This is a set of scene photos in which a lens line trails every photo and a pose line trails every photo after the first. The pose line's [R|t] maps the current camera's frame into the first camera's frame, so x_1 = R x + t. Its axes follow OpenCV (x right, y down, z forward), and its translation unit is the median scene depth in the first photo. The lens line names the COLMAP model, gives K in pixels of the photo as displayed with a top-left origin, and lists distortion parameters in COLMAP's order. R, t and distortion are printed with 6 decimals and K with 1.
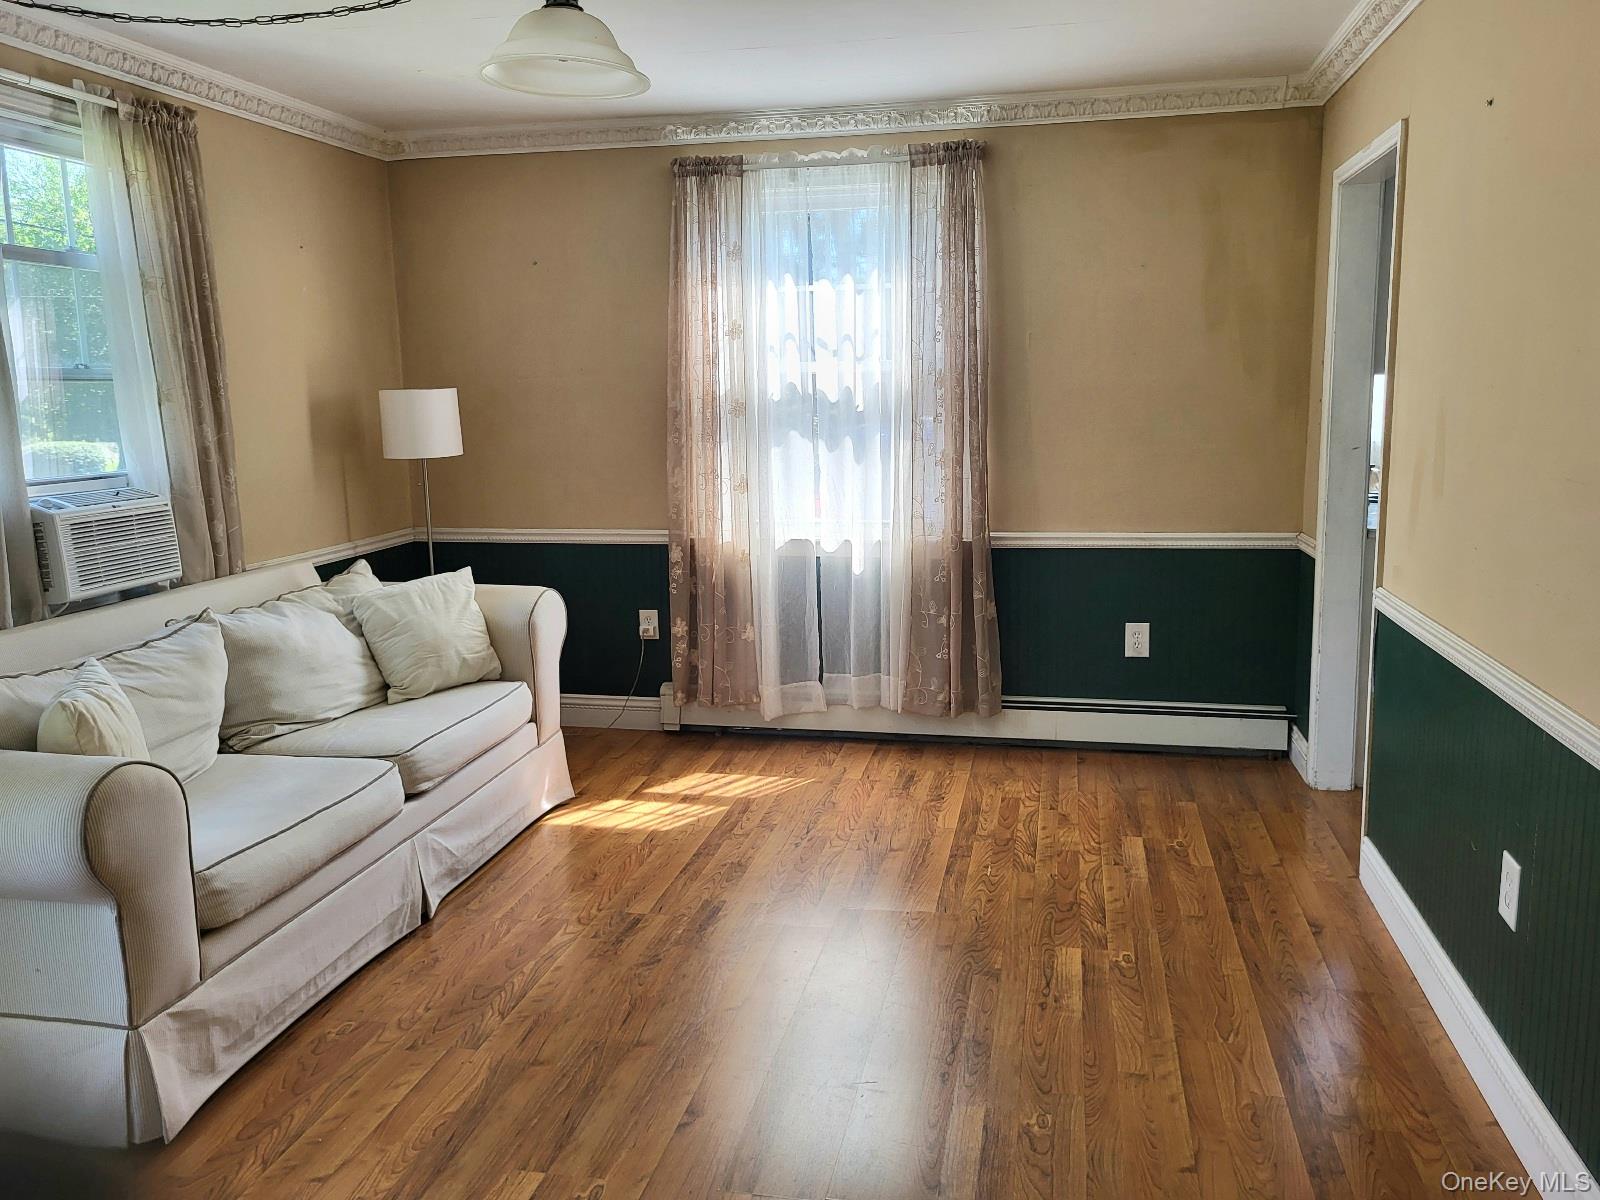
lens RADIAL K [[1157.7, 0, 776.4], [0, 1157.7, 585.6], [0, 0, 1]] dist [0.057394, -0.053795]
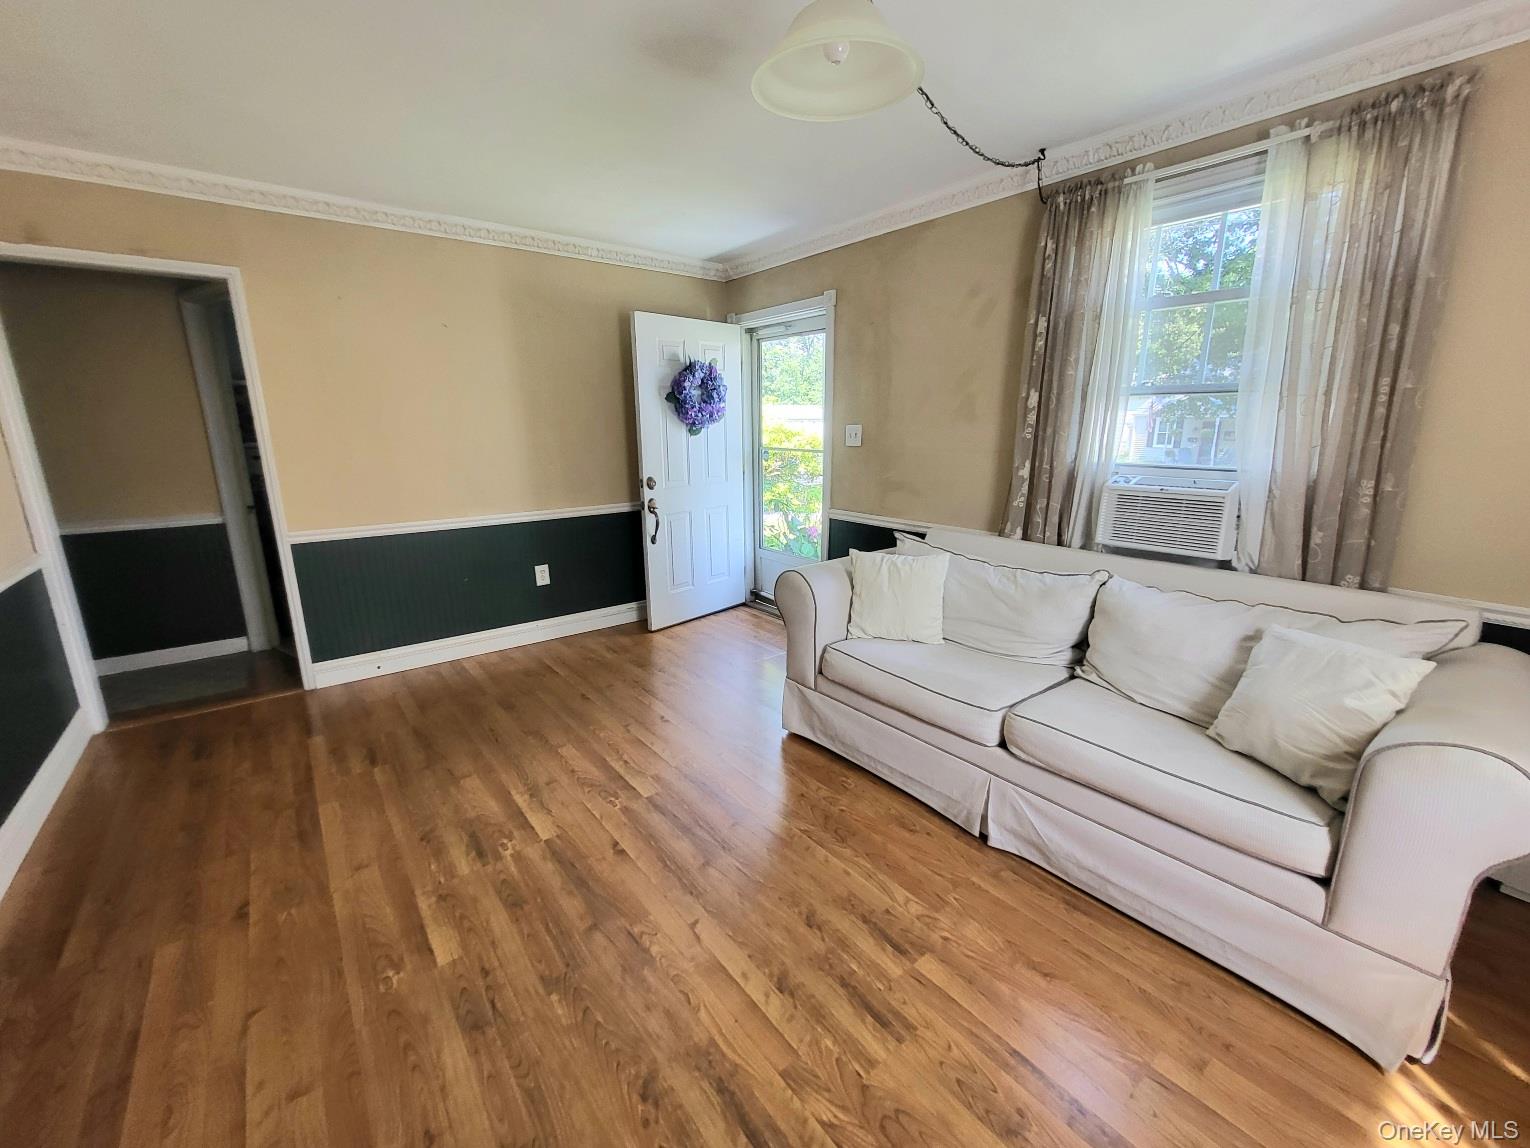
lens RADIAL K [[619.5, 0, 765.2], [0, 619.5, 576.6], [0, 0, 1]] dist [-0.002440, -0.000279]
pose [[-0.609155, 0.206790, -0.765616, 0.243180], [-0.120382, 0.930107, 0.346999, -0.147322], [0.783861, 0.303543, -0.541686, 0.942457]]
